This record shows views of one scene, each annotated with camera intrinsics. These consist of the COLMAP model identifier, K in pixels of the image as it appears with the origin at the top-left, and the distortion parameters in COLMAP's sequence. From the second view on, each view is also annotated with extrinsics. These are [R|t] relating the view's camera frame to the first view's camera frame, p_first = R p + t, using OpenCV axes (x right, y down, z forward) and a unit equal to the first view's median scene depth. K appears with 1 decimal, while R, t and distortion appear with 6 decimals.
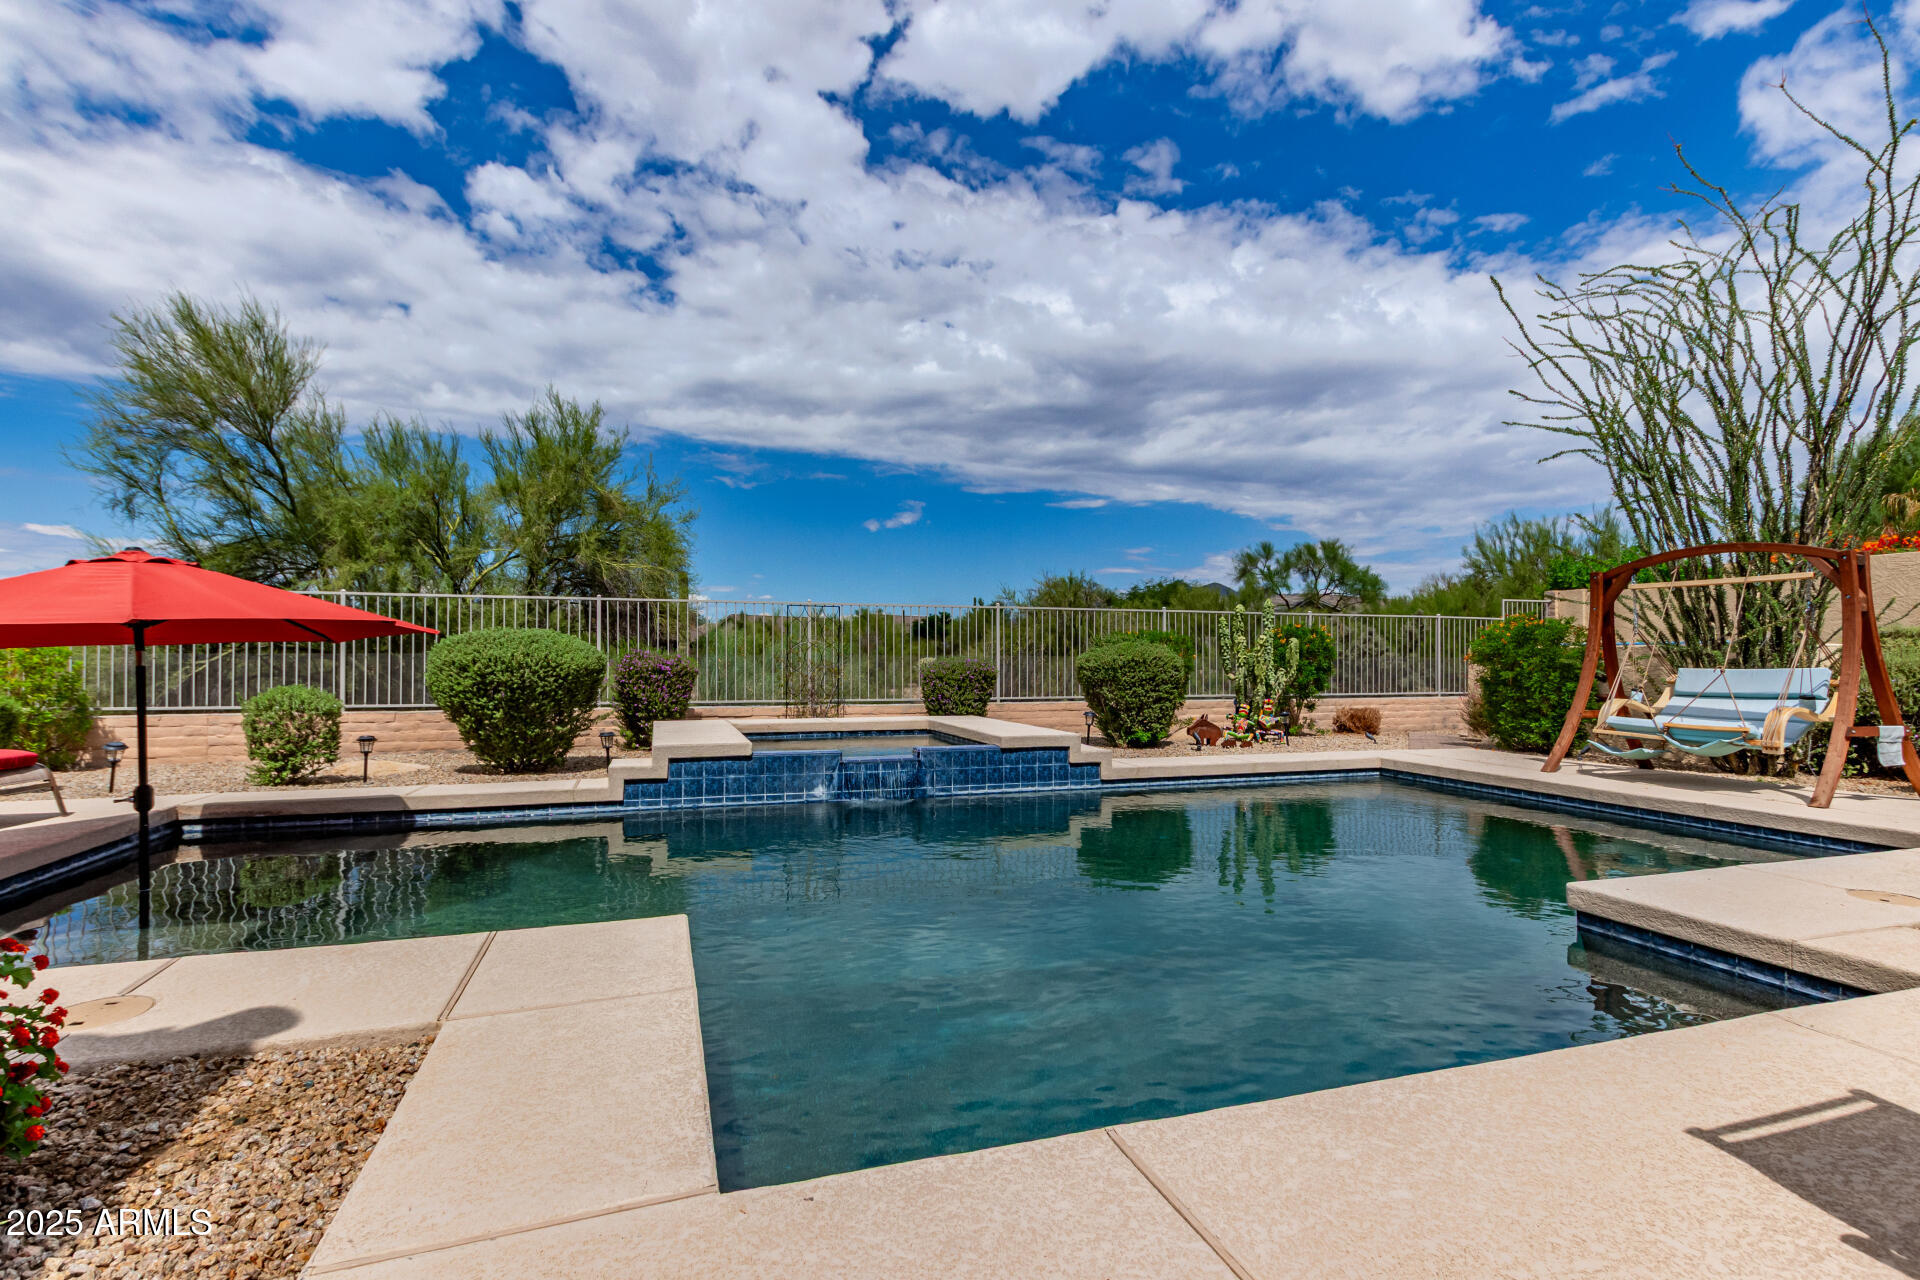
lens RADIAL K [[896.4, 0, 961.7], [0, 896.4, 654.0], [0, 0, 1]] dist [0.005880, -0.004070]
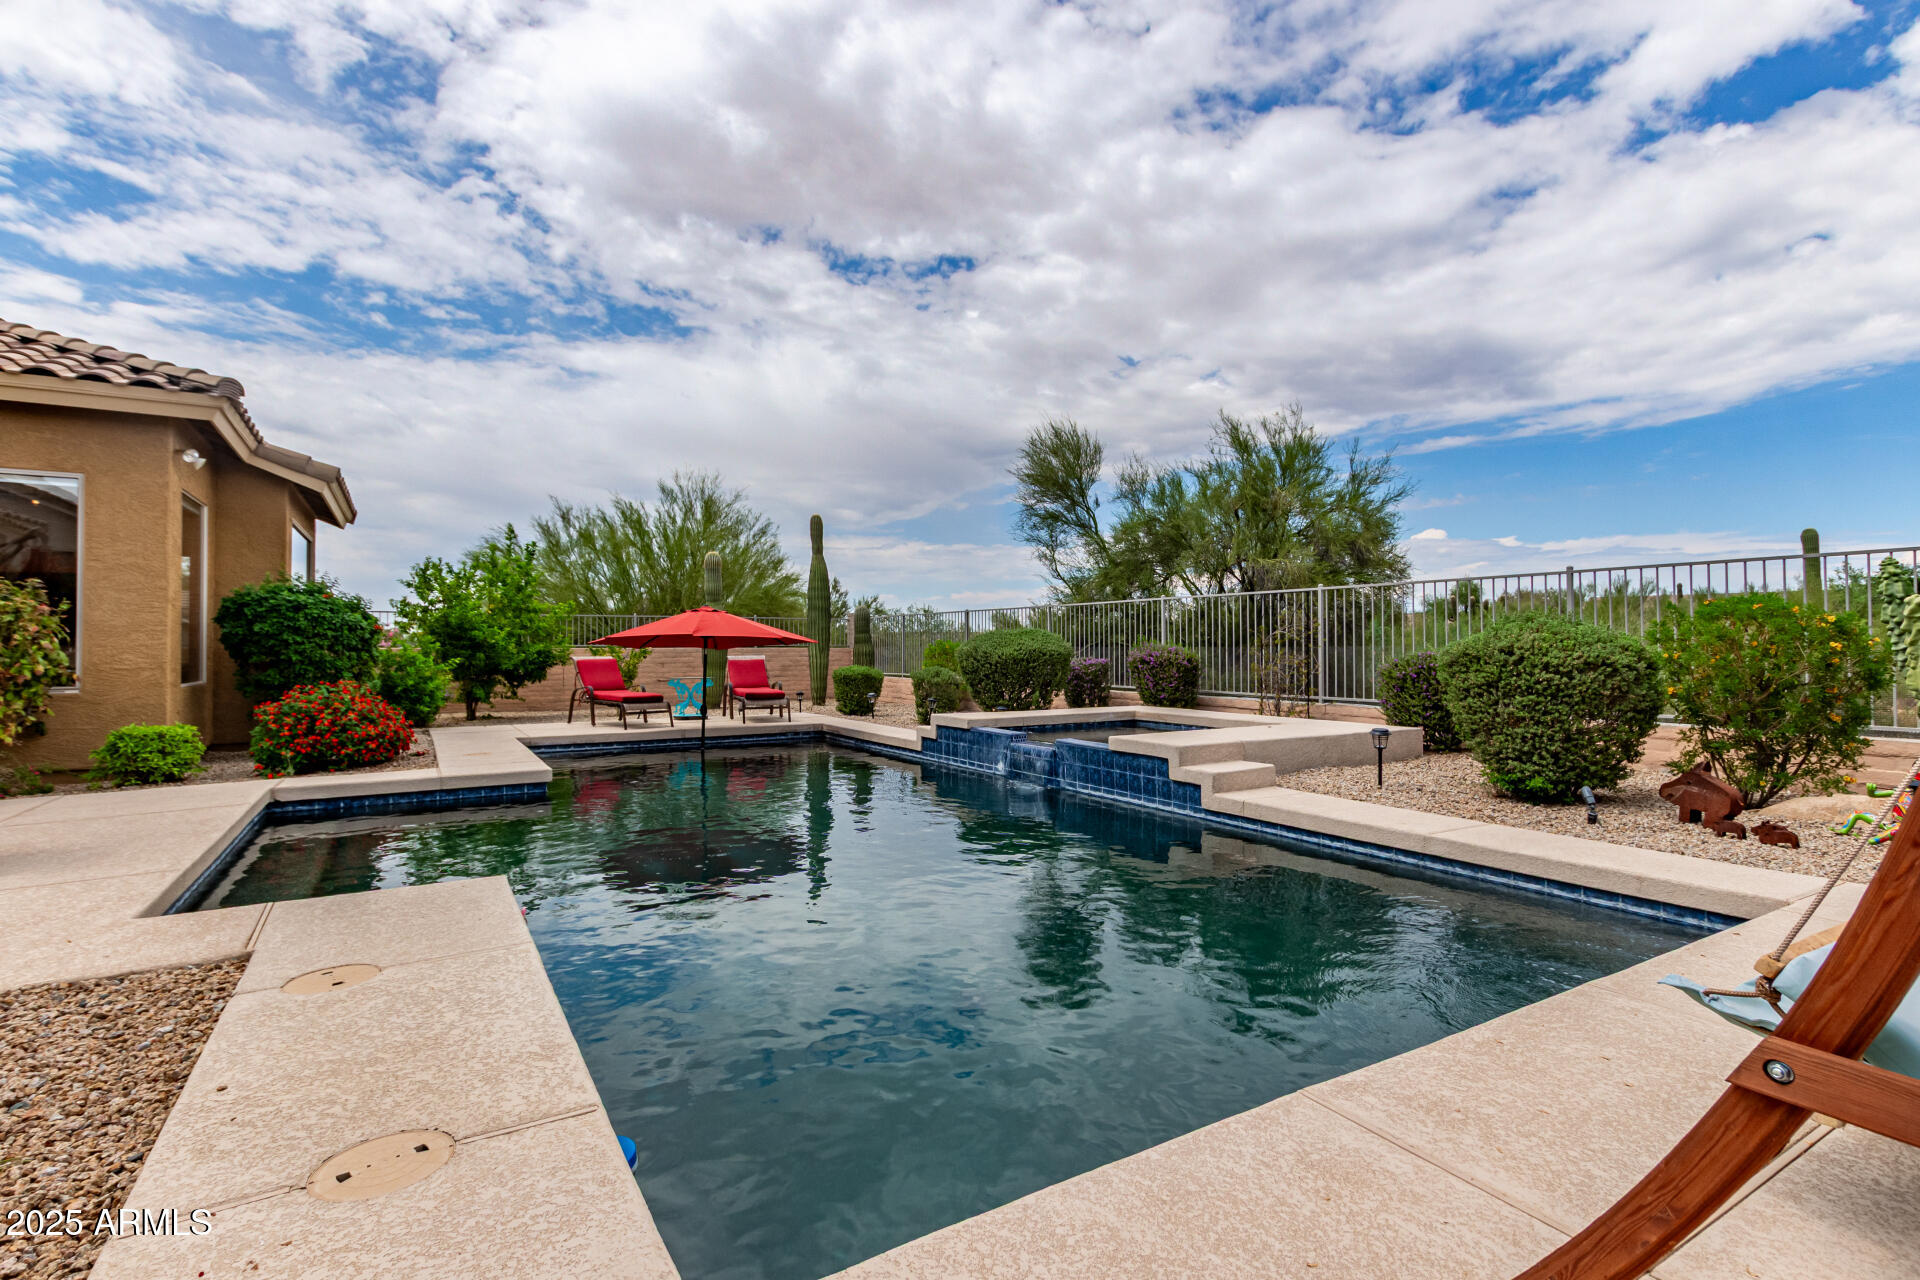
lens RADIAL K [[896.4, 0, 964.1], [0, 896.4, 643.7], [0, 0, 1]] dist [0.005880, -0.004070]
pose [[0.217520, -0.008469, -0.976019, 0.913775], [0.005655, 0.999957, -0.007417, -0.002359], [0.976040, -0.003906, 0.217558, 0.631165]]
